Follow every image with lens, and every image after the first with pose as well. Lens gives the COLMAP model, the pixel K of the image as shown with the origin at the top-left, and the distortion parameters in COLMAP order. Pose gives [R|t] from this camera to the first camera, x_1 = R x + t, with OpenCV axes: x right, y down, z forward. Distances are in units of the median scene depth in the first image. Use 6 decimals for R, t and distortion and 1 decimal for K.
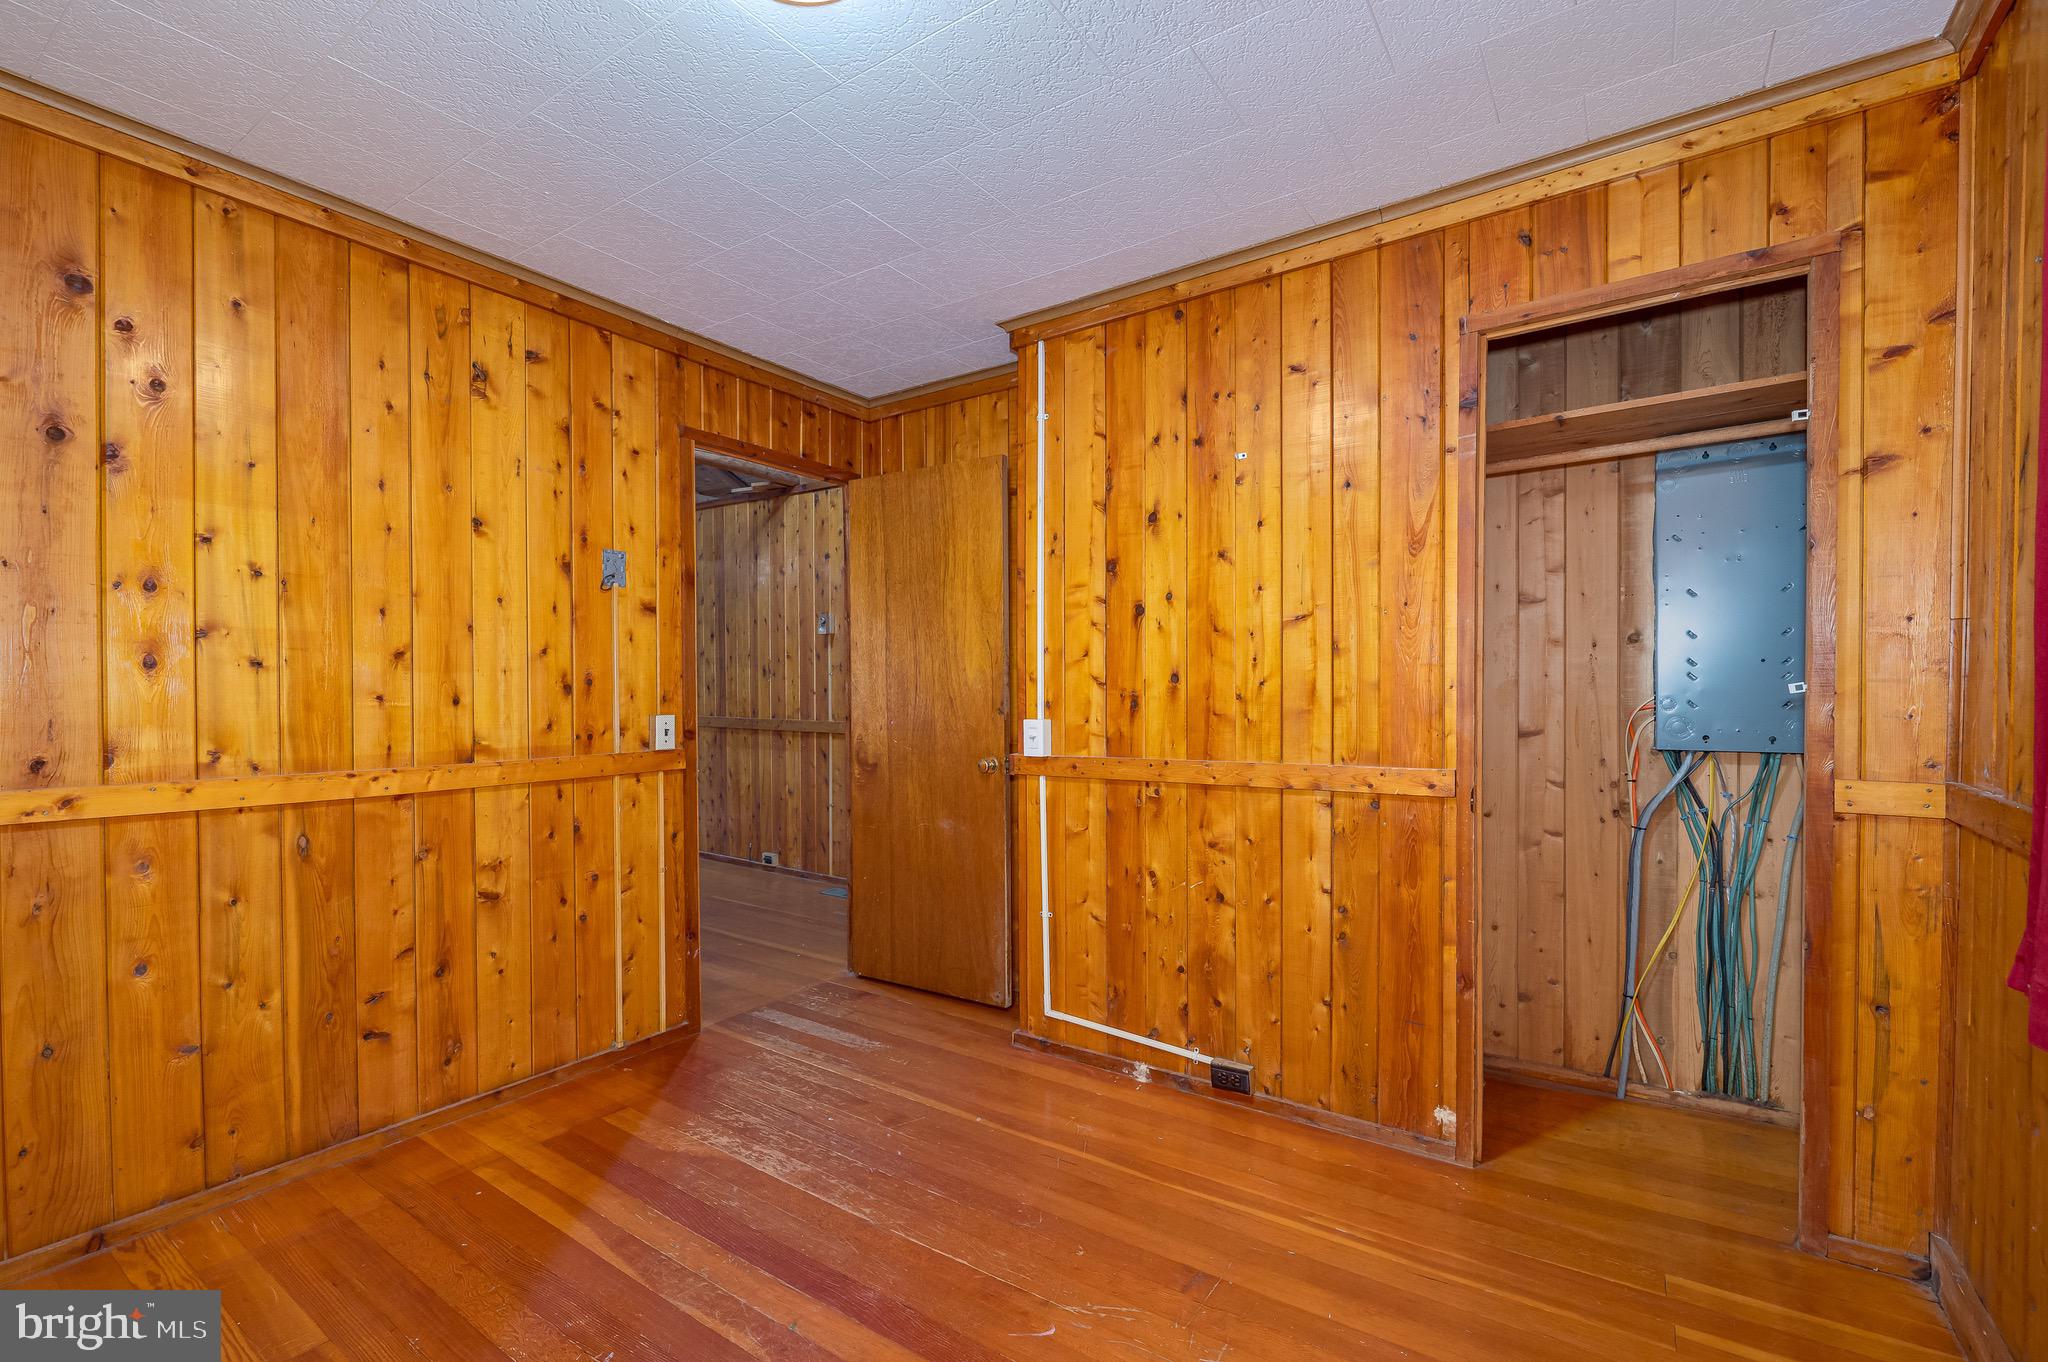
lens RADIAL K [[889.5, 0, 1029.4], [0, 889.5, 693.9], [0, 0, 1]] dist [0.000091, 0.000114]
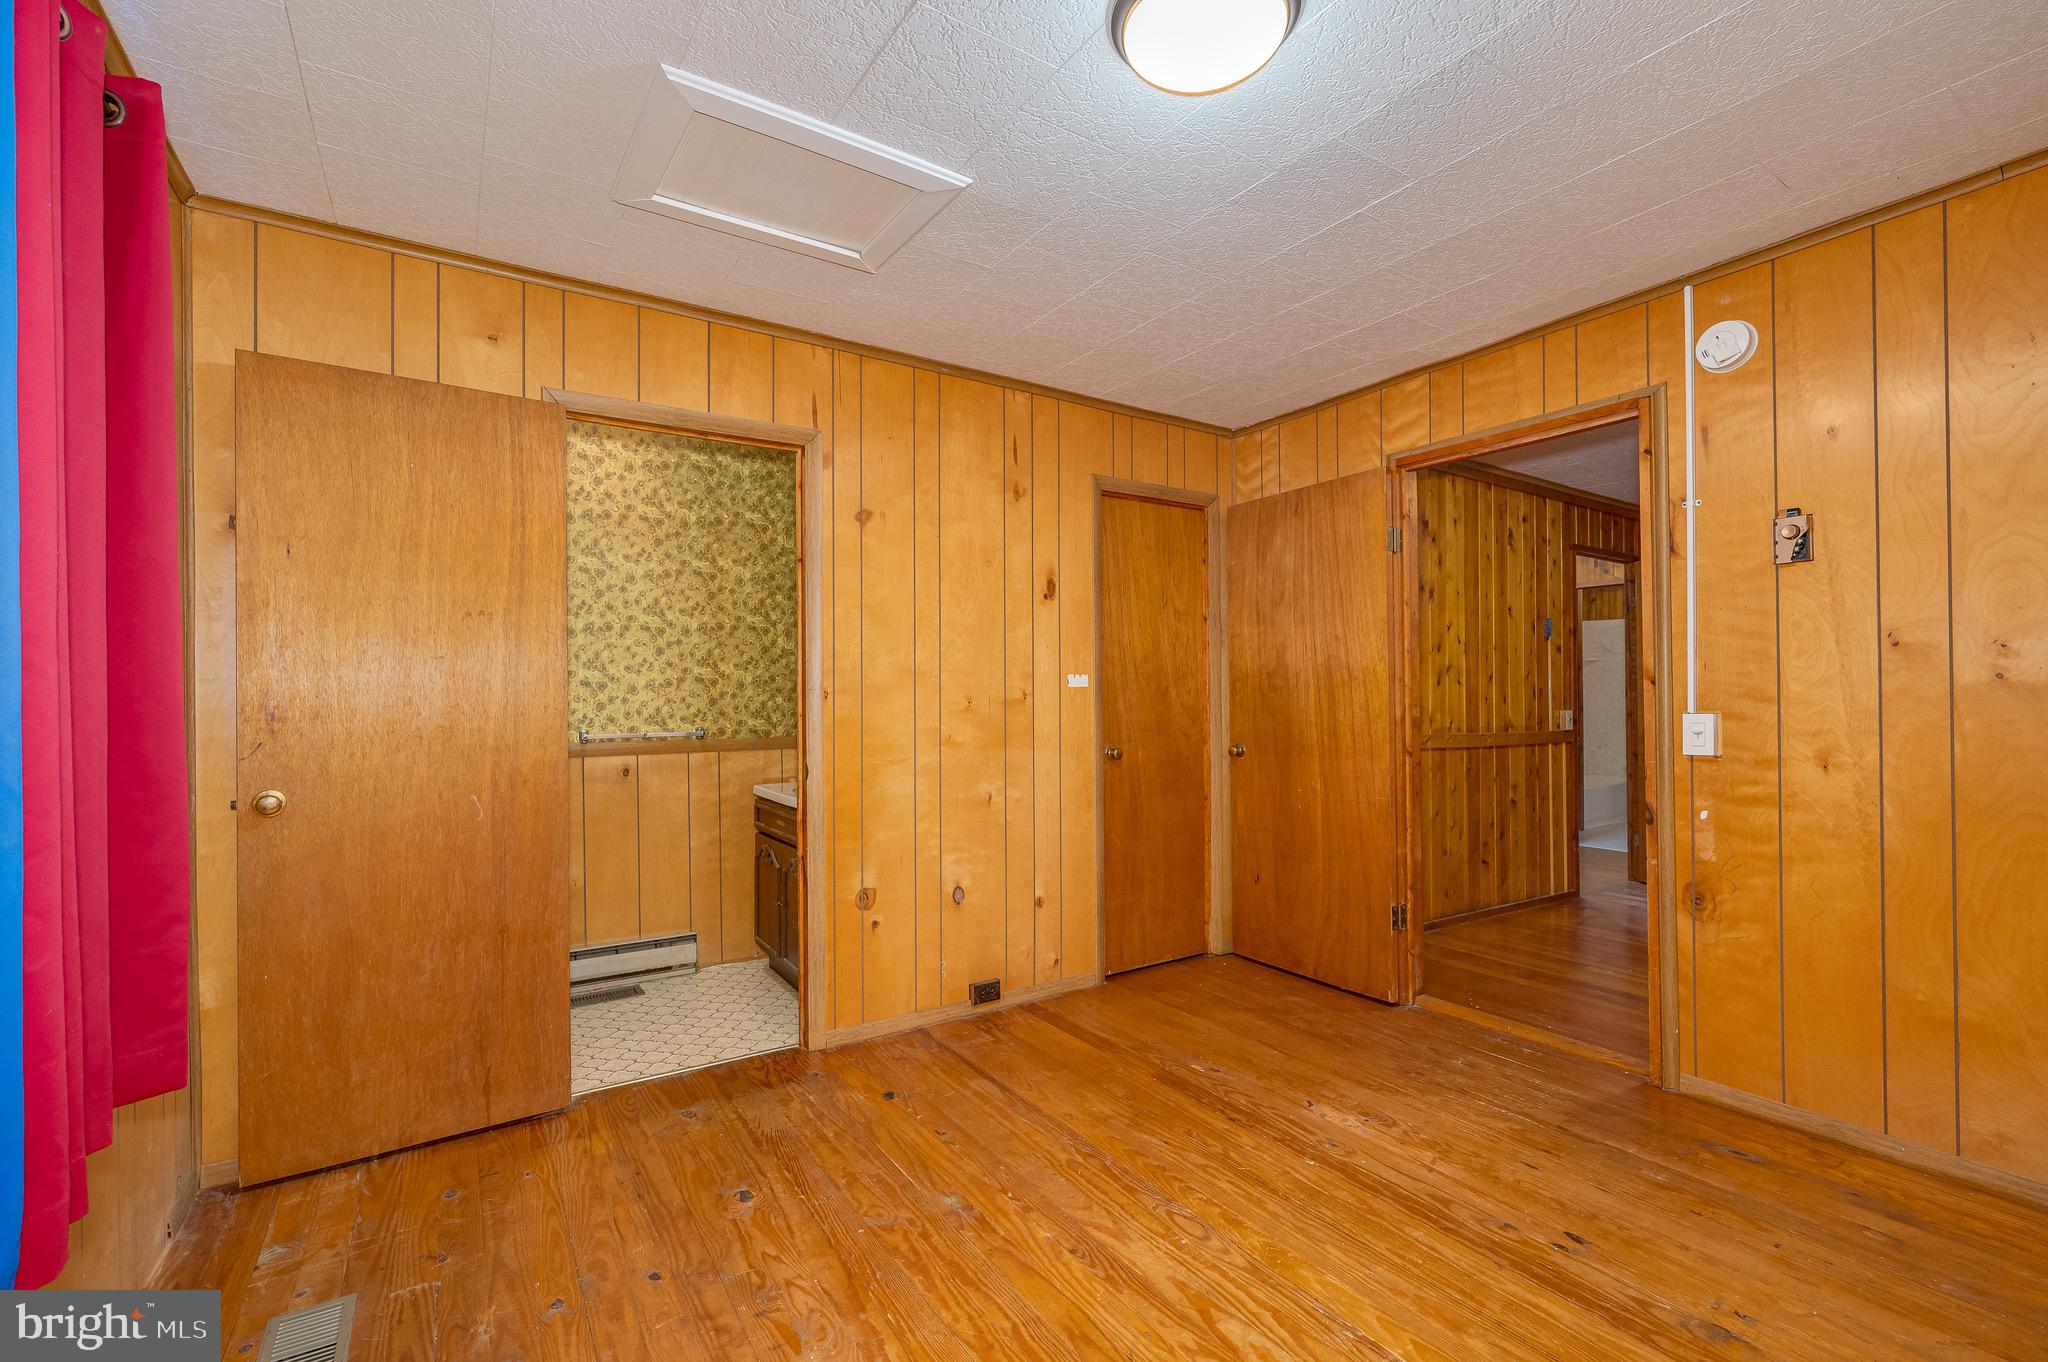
lens RADIAL K [[889.5, 0, 1029.4], [0, 889.5, 693.9], [0, 0, 1]] dist [0.000091, 0.000114]
pose [[0.912966, -0.005335, -0.408001, -0.759830], [-0.003258, 0.999787, -0.020362, 0.035628], [0.408023, 0.019919, 0.912754, -1.169898]]
